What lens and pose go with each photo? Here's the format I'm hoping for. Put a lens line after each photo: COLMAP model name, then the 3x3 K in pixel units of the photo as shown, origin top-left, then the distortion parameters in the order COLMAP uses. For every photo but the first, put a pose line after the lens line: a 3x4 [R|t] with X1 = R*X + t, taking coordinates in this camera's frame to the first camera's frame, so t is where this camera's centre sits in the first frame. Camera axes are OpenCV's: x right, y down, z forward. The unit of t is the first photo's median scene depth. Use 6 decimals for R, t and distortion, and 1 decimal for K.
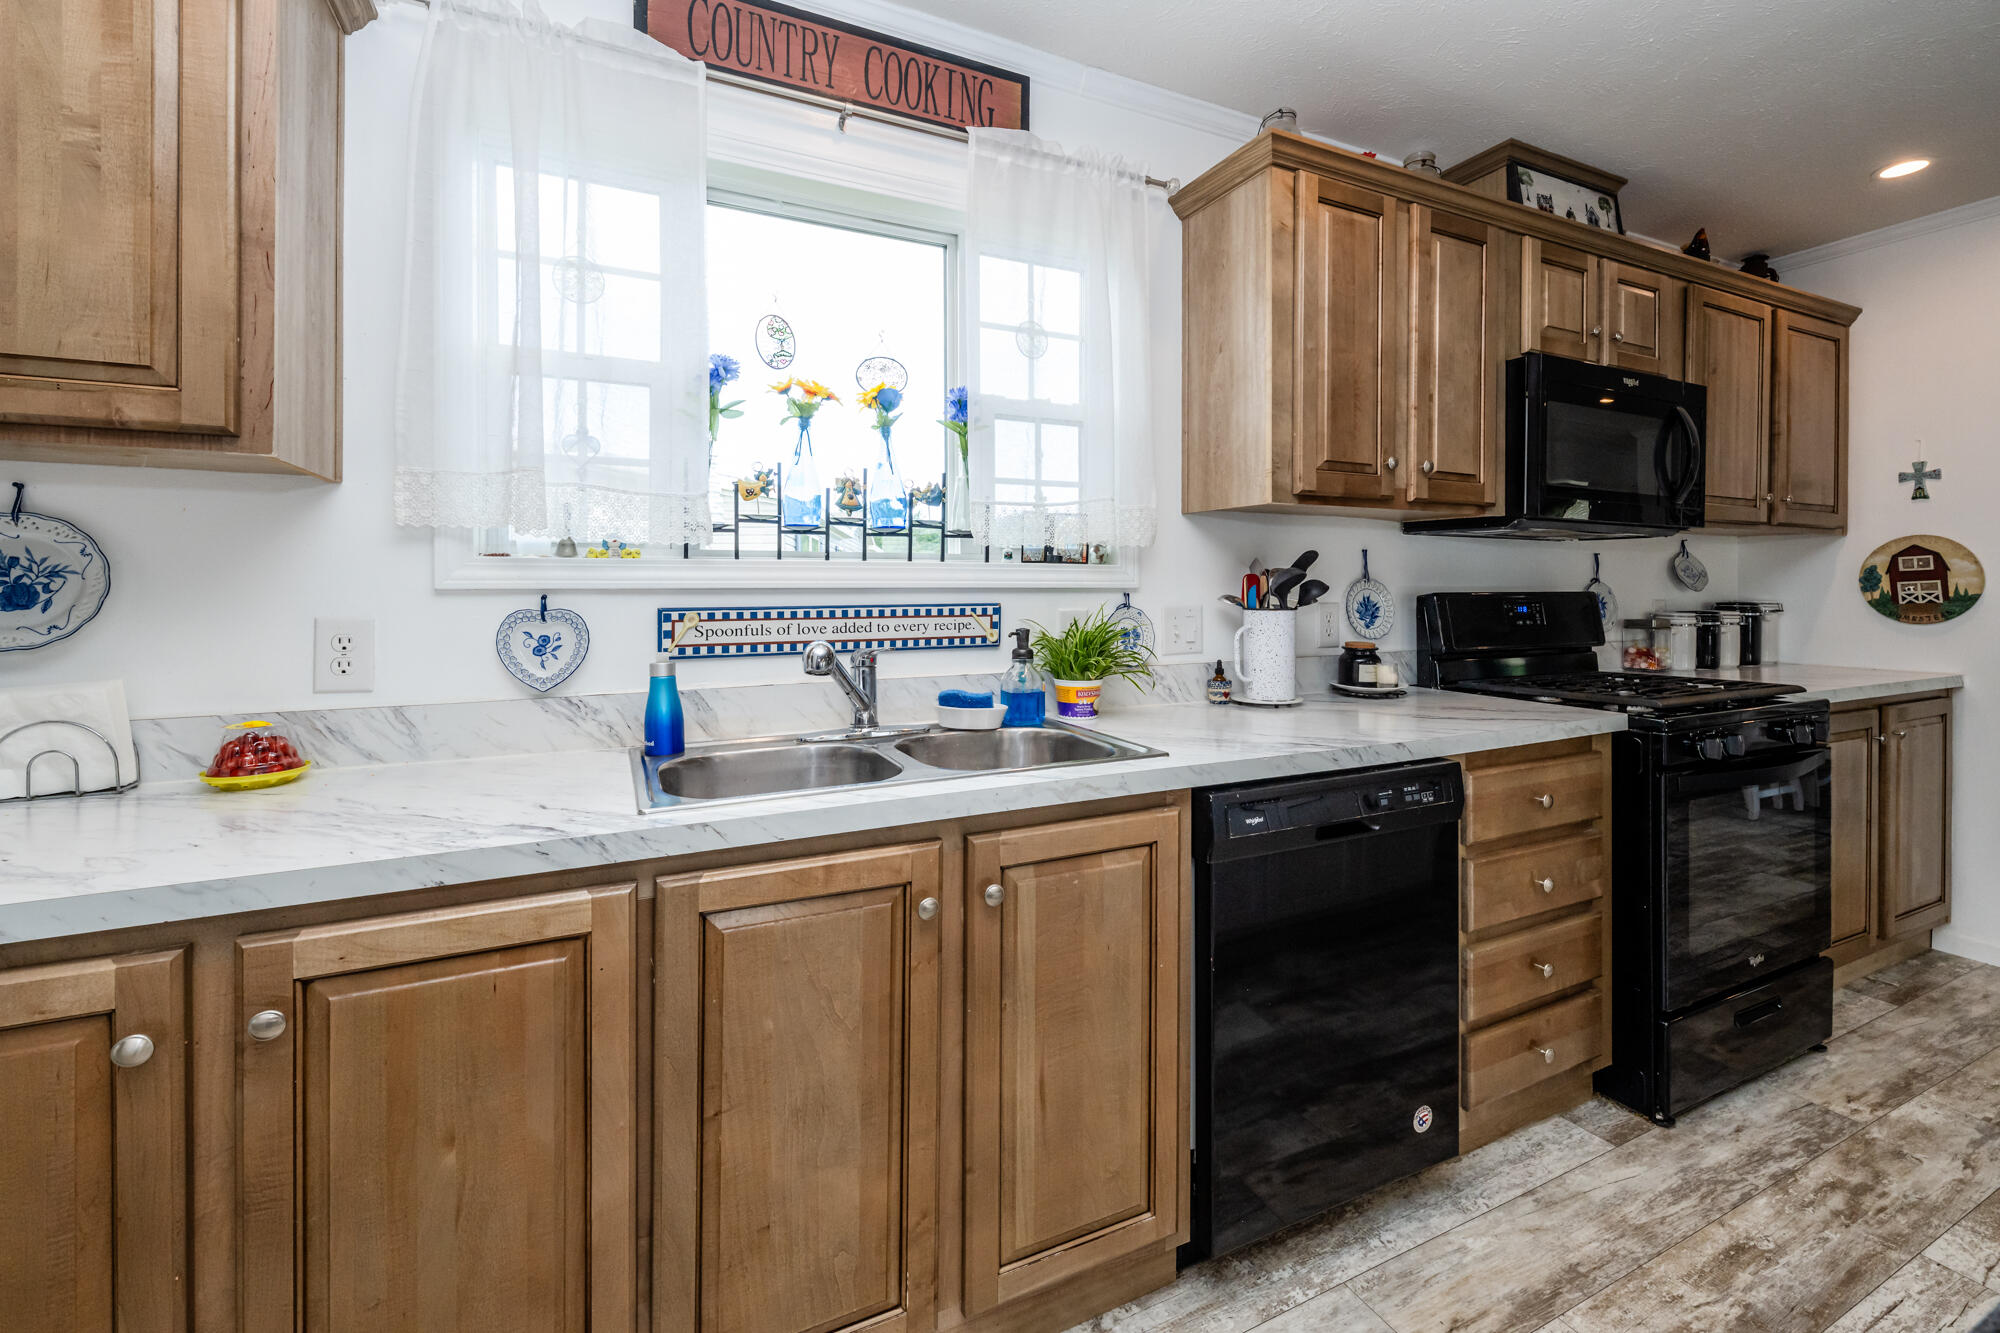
lens RADIAL K [[823.2, 0, 991.6], [0, 823.2, 587.8], [0, 0, 1]] dist [-0.002481, 0.000017]
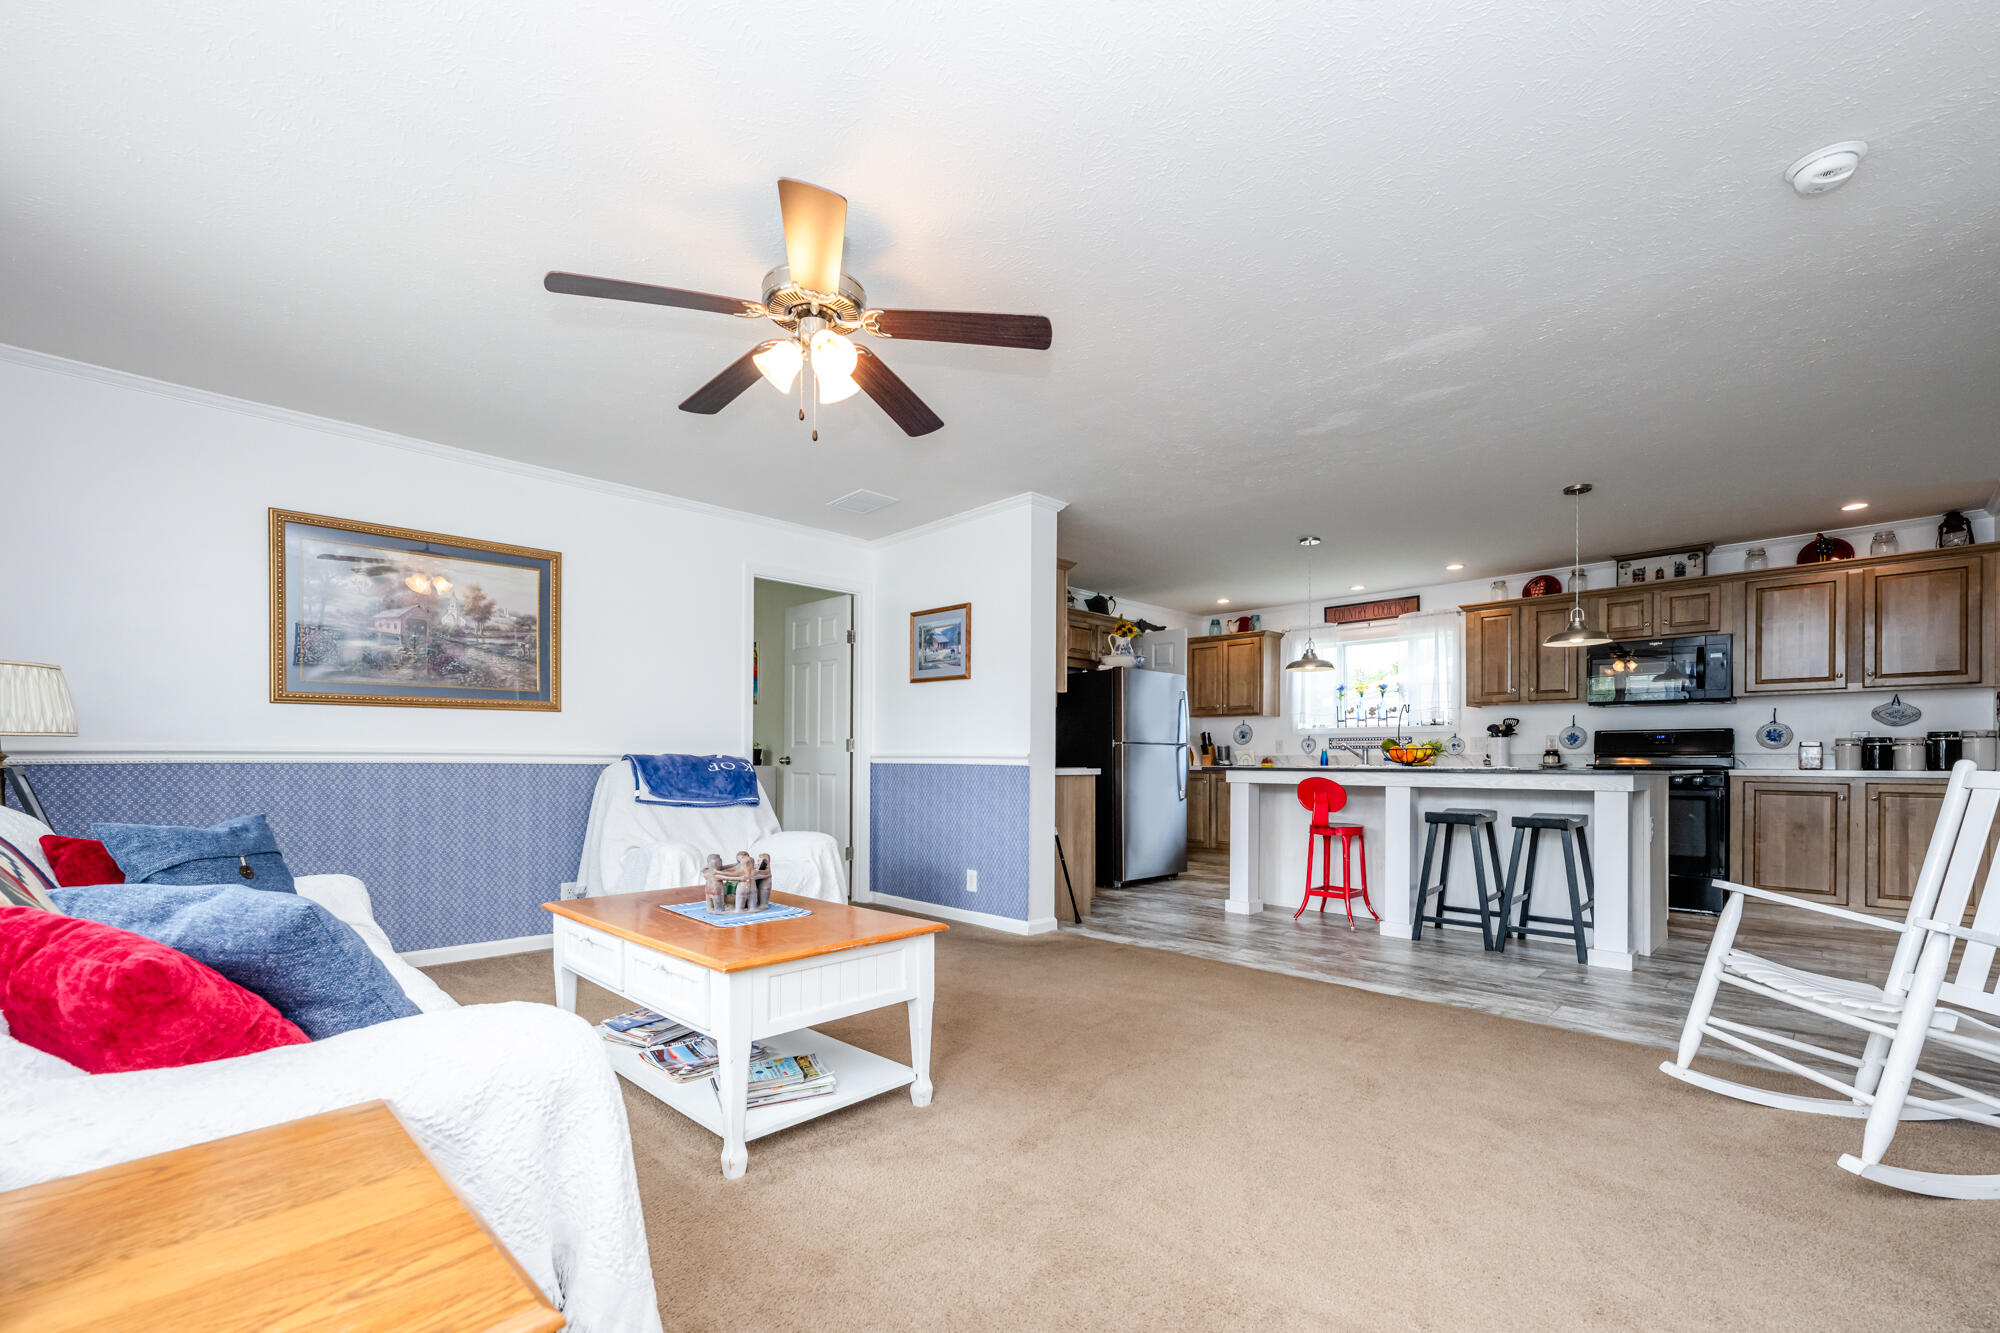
lens RADIAL K [[823.2, 0, 1010.5], [0, 823.2, 763.6], [0, 0, 1]] dist [-0.002481, 0.000017]
pose [[0.357196, 0.005511, -0.934013, 2.944189], [-0.007168, 0.999969, 0.003158, 0.147670], [0.934002, 0.005567, 0.357225, -2.116236]]
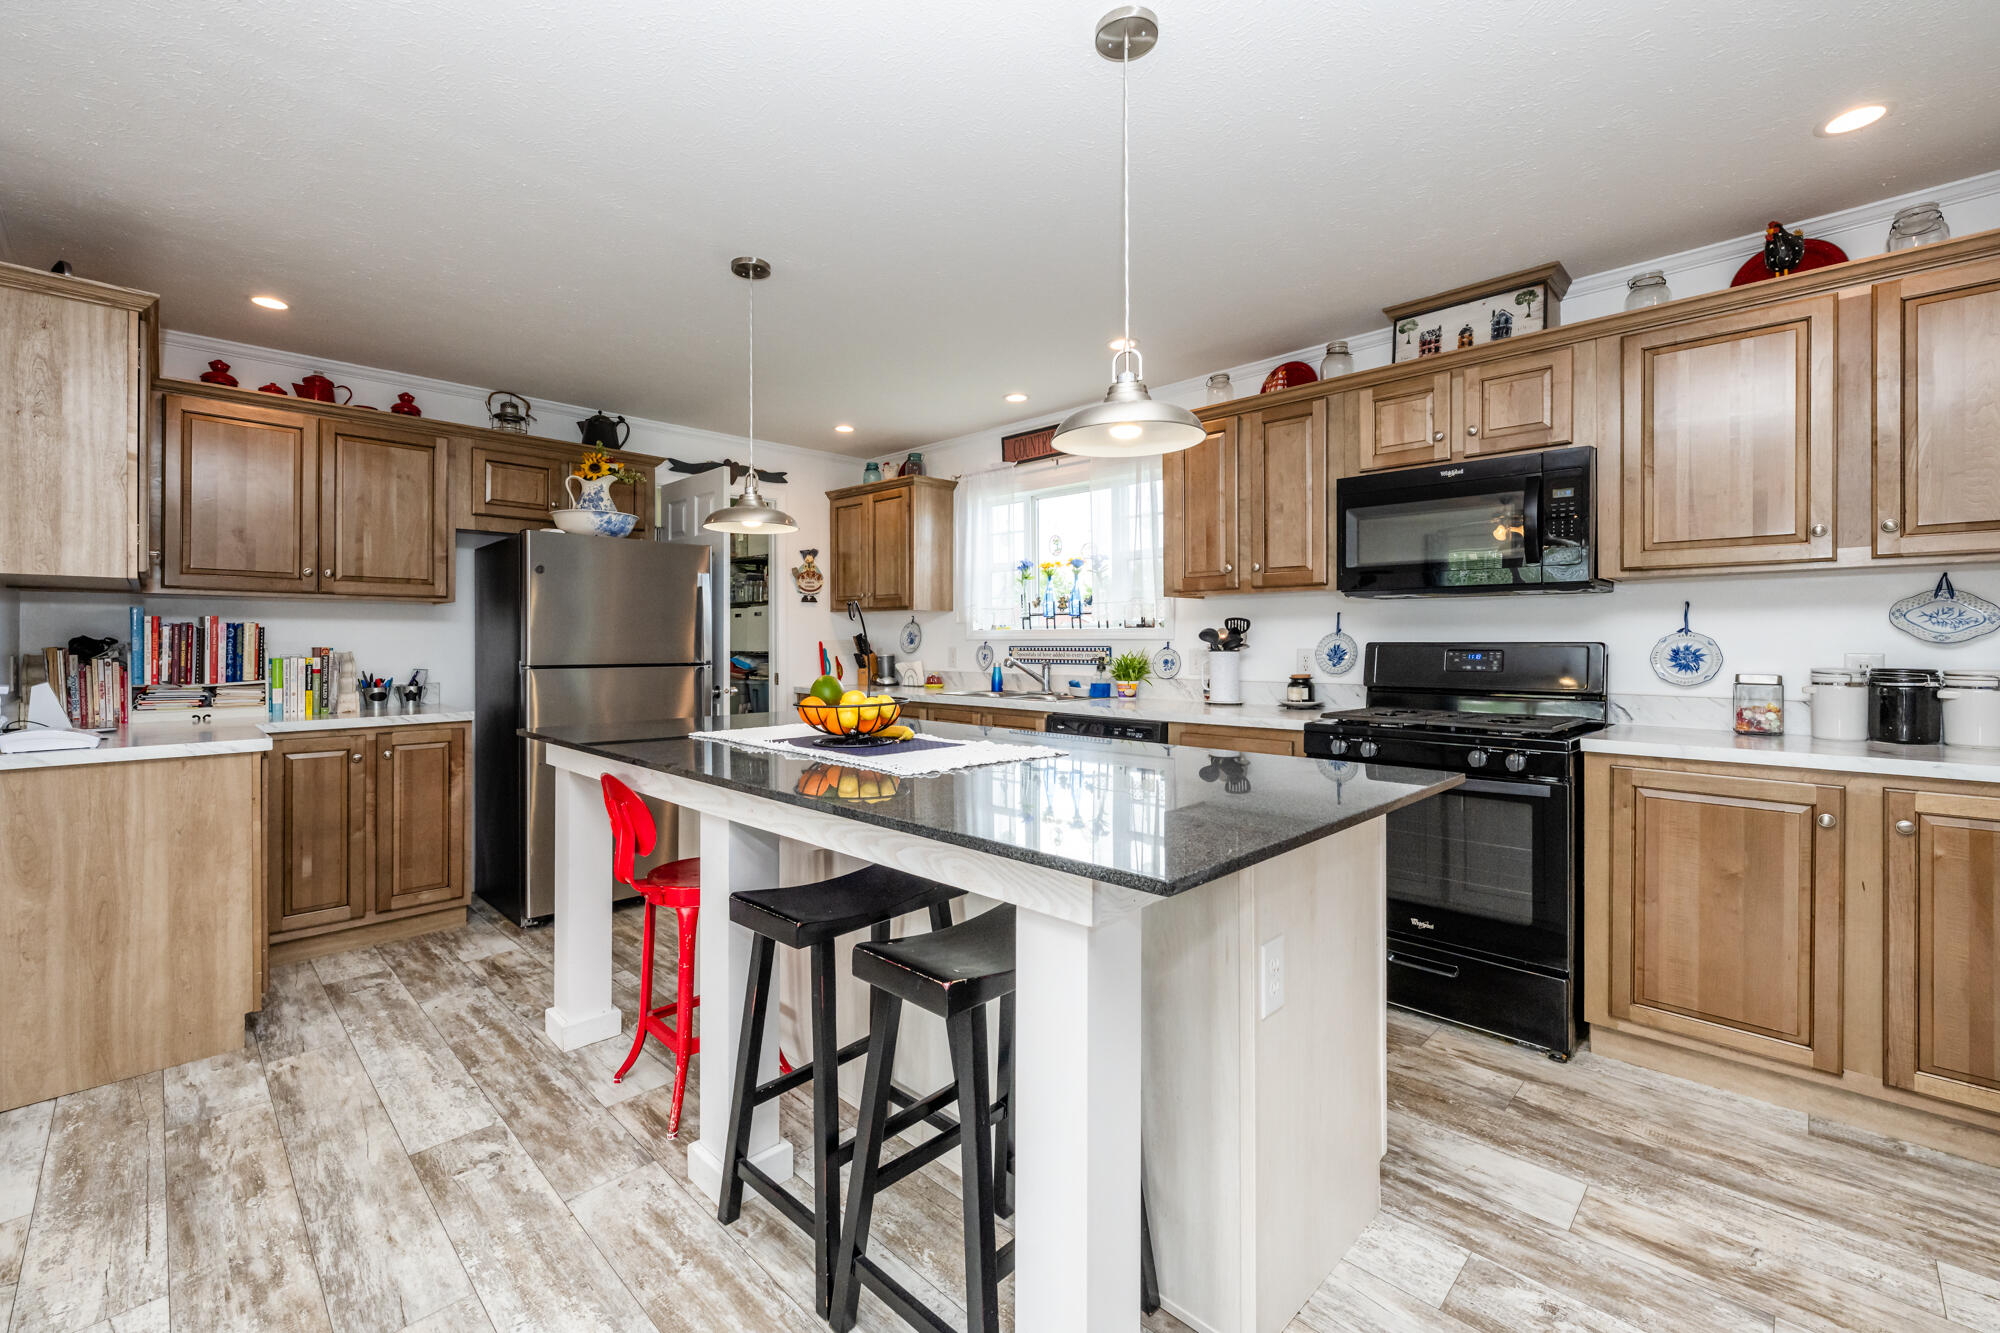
lens RADIAL K [[823.2, 0, 1002.3], [0, 823.2, 644.7], [0, 0, 1]] dist [-0.002481, 0.000017]
pose [[0.360666, 0.003846, -0.932687, 2.059436], [-0.002162, 0.999992, 0.003288, 0.008473], [0.932693, 0.000831, 0.360671, -0.098922]]
